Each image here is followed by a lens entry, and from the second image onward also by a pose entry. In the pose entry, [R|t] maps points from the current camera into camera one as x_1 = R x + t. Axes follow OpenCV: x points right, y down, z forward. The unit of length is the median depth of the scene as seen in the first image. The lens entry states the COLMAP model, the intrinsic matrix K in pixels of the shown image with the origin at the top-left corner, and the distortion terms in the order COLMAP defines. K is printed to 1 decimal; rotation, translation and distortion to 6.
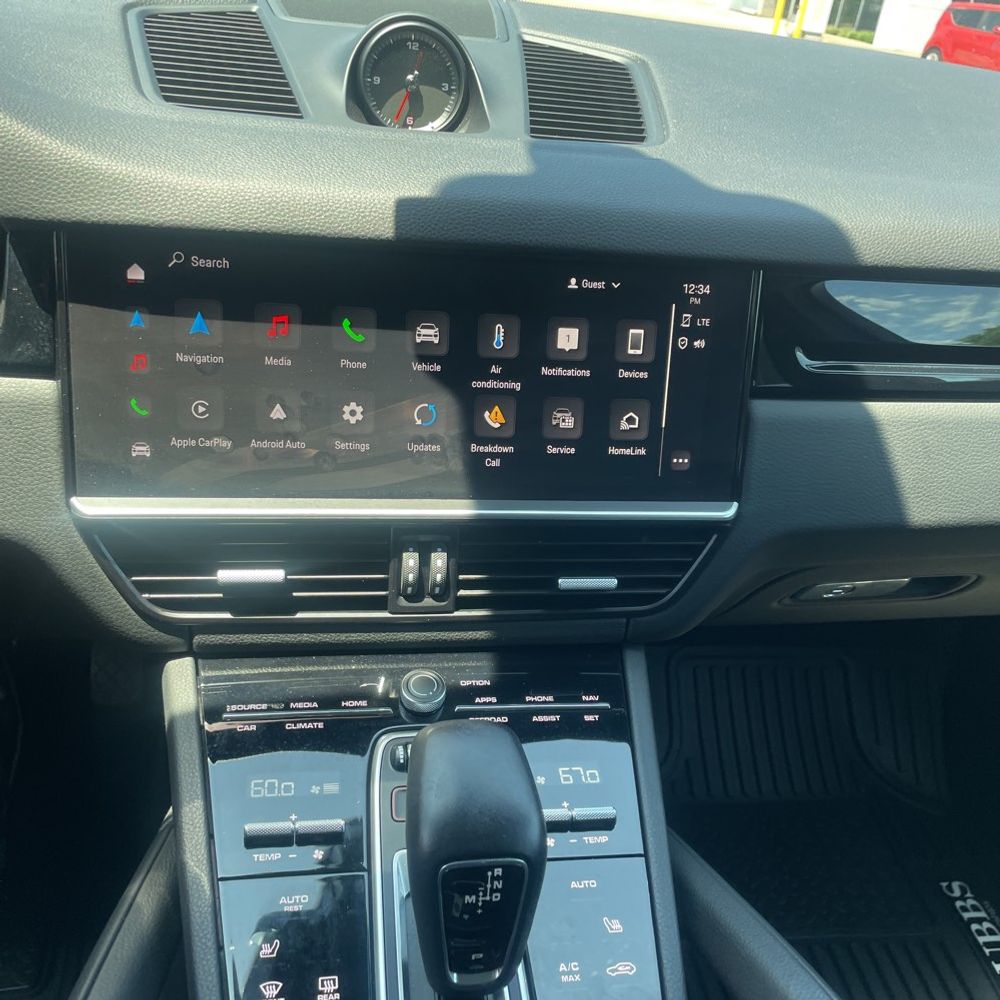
lens RADIAL K [[1024.2, 0, 494.5], [0, 1024.2, 498.2], [0, 0, 1]] dist [0.109607, -0.160371]
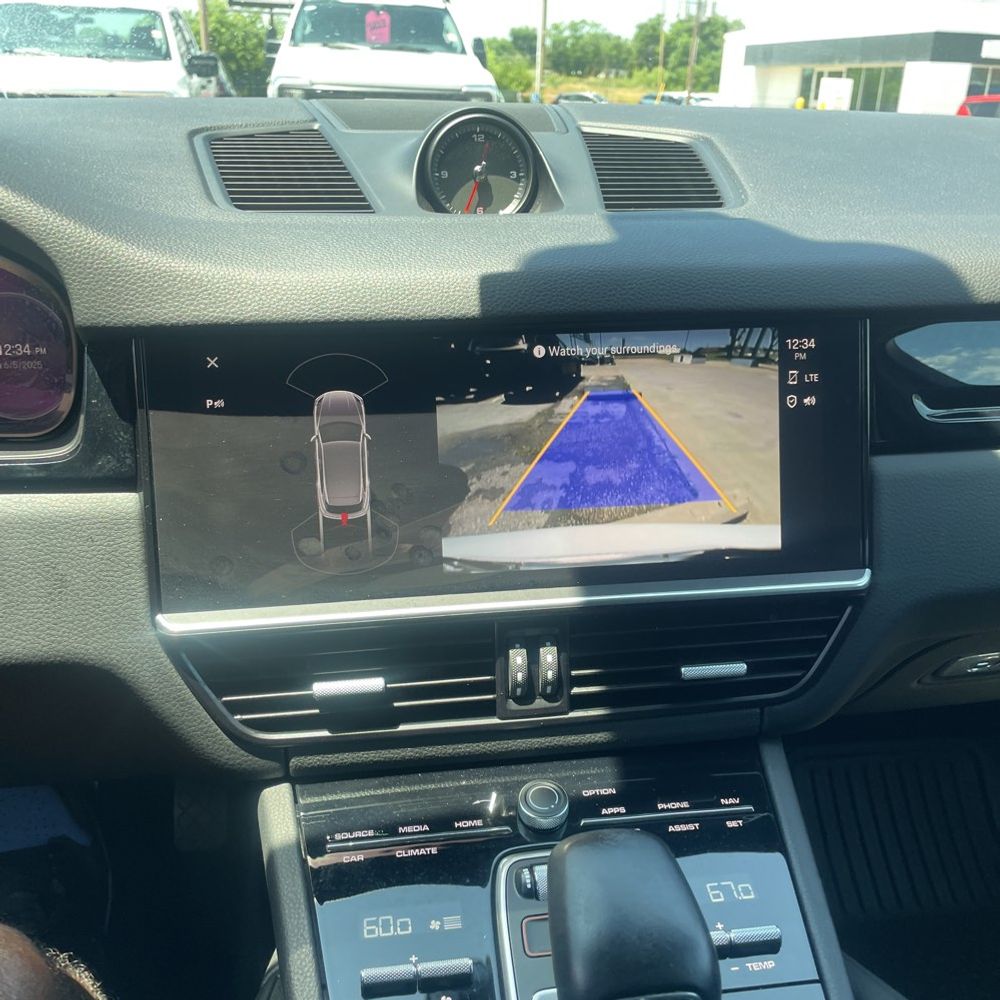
lens RADIAL K [[1012.1, 0, 499.9], [0, 1012.1, 495.8], [0, 0, 1]] dist [0.092572, -0.138943]
pose [[0.995948, -0.080396, -0.040310, -0.050509], [0.074682, 0.989036, -0.127397, 0.031993], [0.050110, 0.123870, 0.991032, 0.083038]]
